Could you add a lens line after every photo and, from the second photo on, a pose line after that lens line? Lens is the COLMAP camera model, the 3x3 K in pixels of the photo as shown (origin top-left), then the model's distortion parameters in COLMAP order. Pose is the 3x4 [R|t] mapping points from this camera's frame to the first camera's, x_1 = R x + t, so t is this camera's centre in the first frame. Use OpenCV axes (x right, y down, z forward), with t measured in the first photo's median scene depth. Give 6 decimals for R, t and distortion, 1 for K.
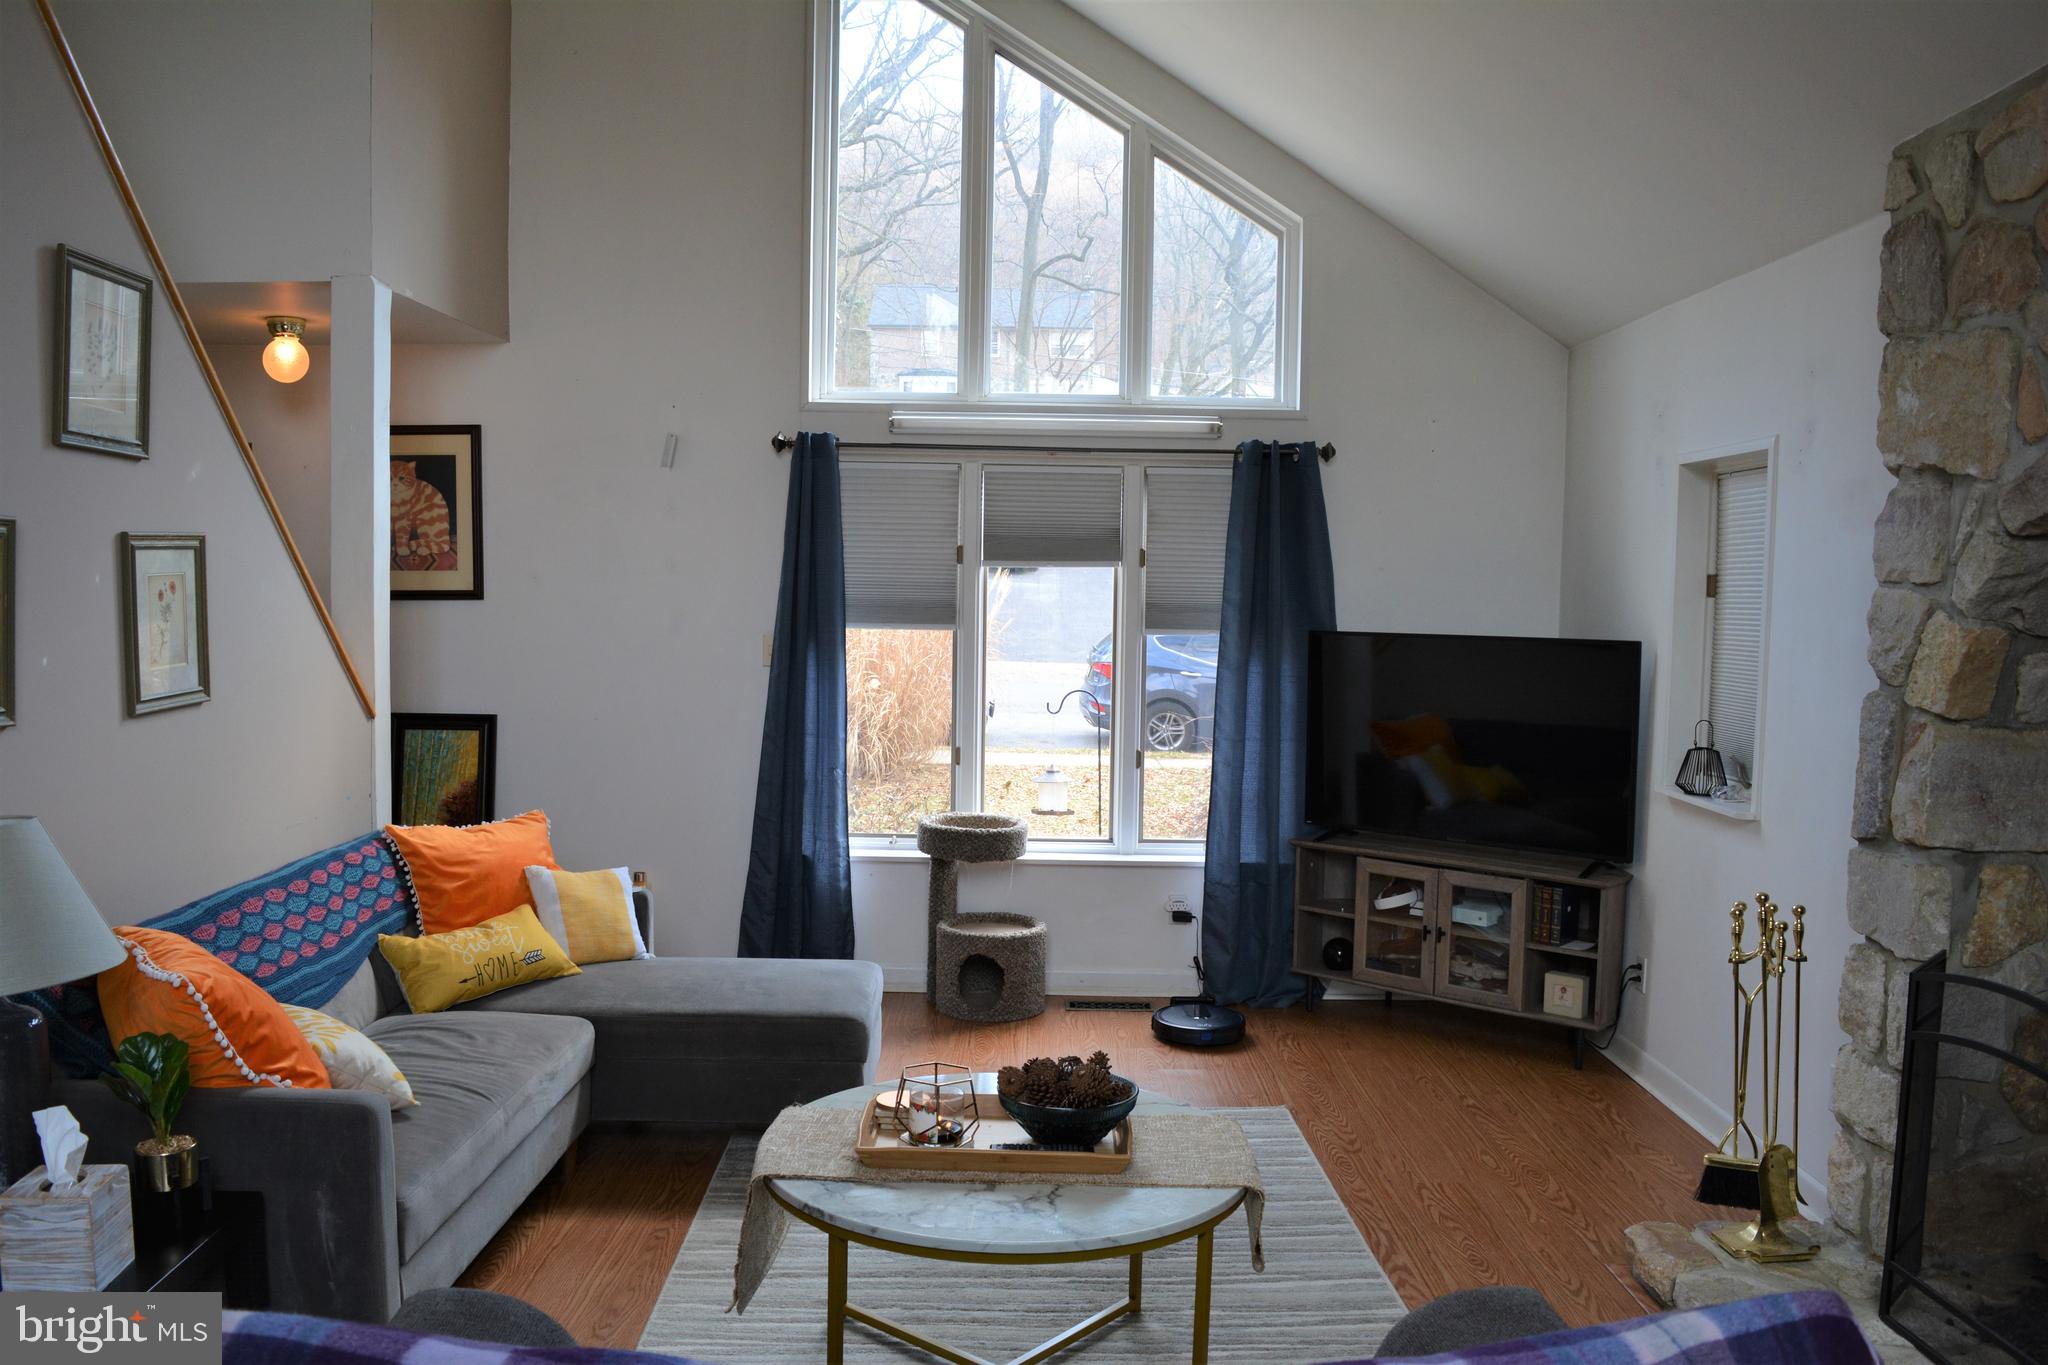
lens RADIAL K [[1610.2, 0, 1010.9], [0, 1610.2, 699.5], [0, 0, 1]] dist [-0.095194, 0.021026]
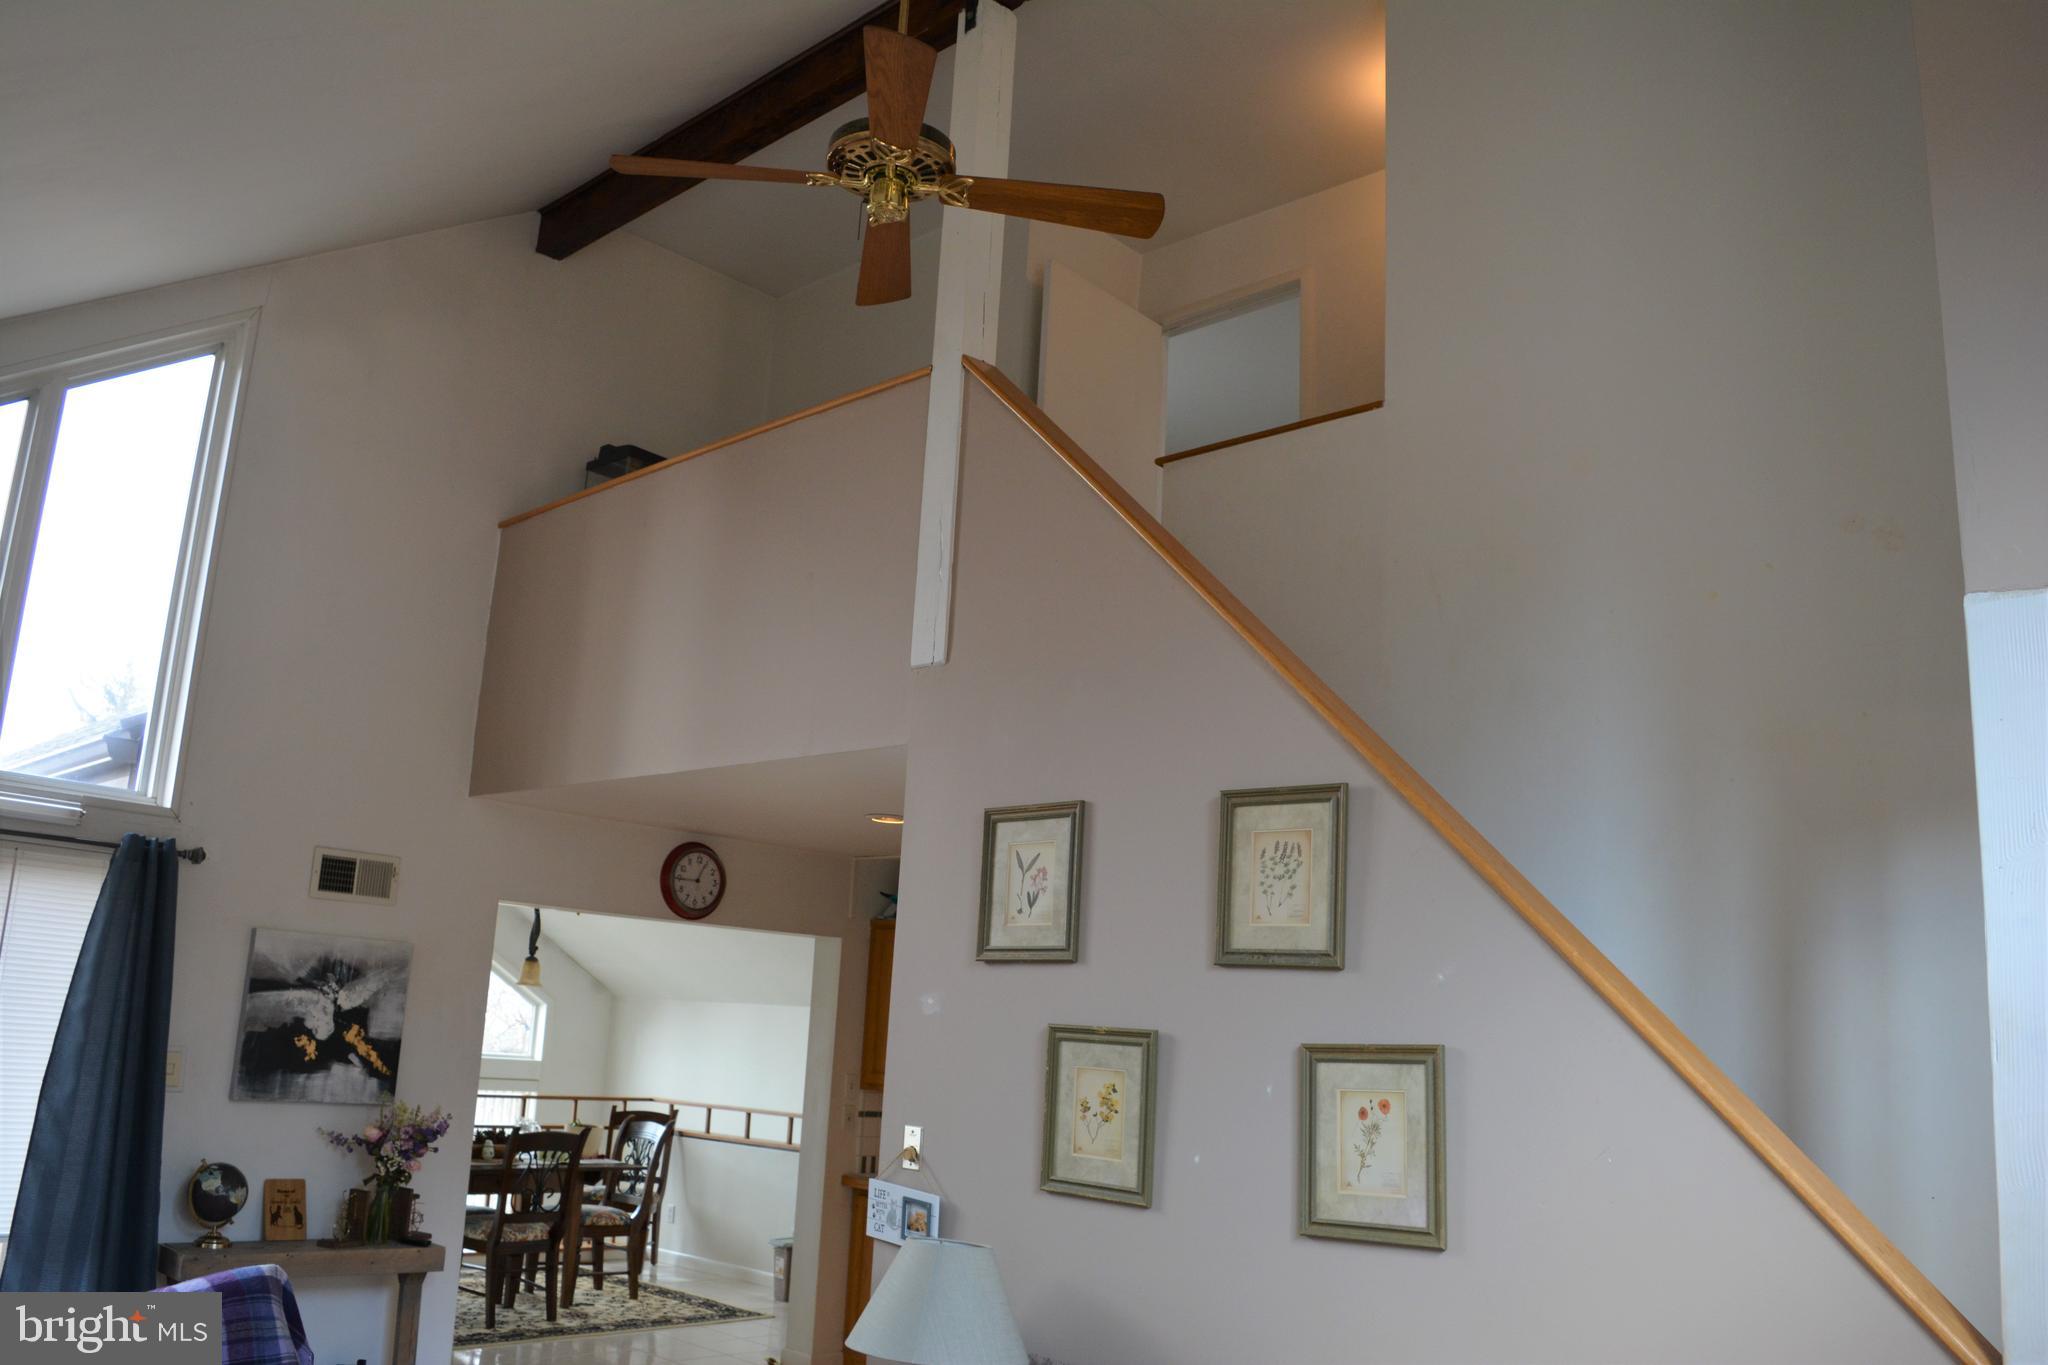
lens RADIAL K [[1610.2, 0, 1002.1], [0, 1610.2, 688.0], [0, 0, 1]] dist [-0.095194, 0.021026]
pose [[-0.683585, -0.207932, -0.699626, 0.202011], [-0.116051, 0.977331, -0.177077, -0.077549], [0.720586, -0.039855, -0.692219, 0.969232]]
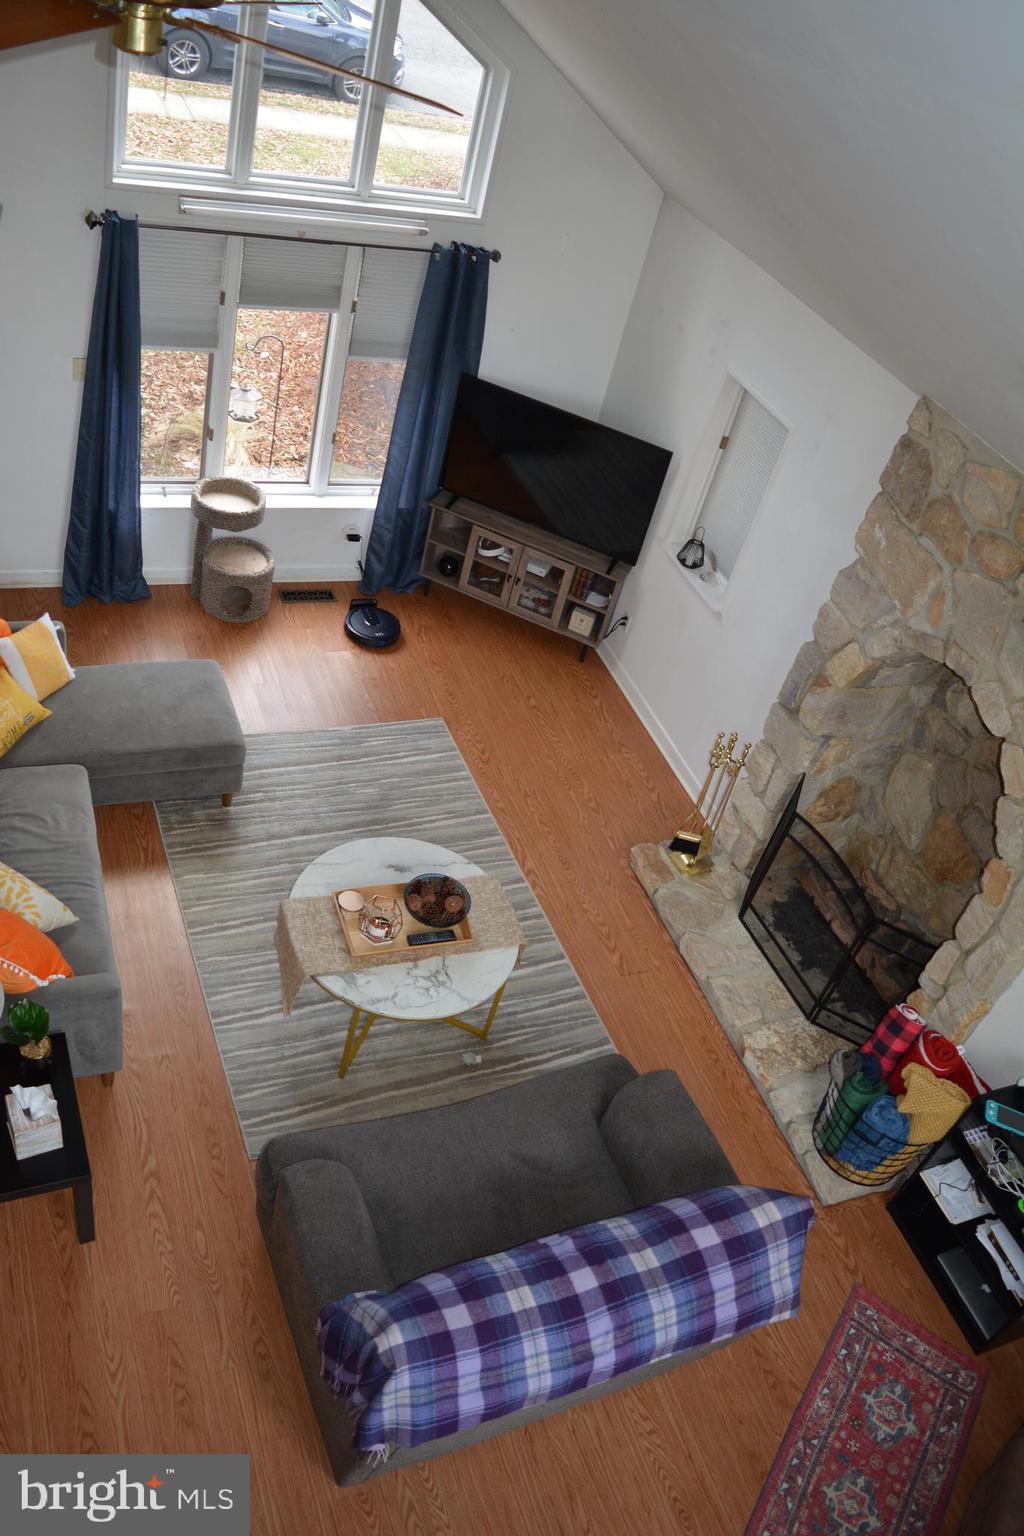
lens RADIAL K [[1207.6, 0, 492.7], [0, 1207.6, 757.2], [0, 0, 1]] dist [-0.095194, 0.021026]
pose [[0.918063, -0.089300, 0.386246, -0.264573], [-0.174276, 0.784195, 0.595538, -0.459698], [-0.356074, -0.614055, 0.704378, -0.008838]]
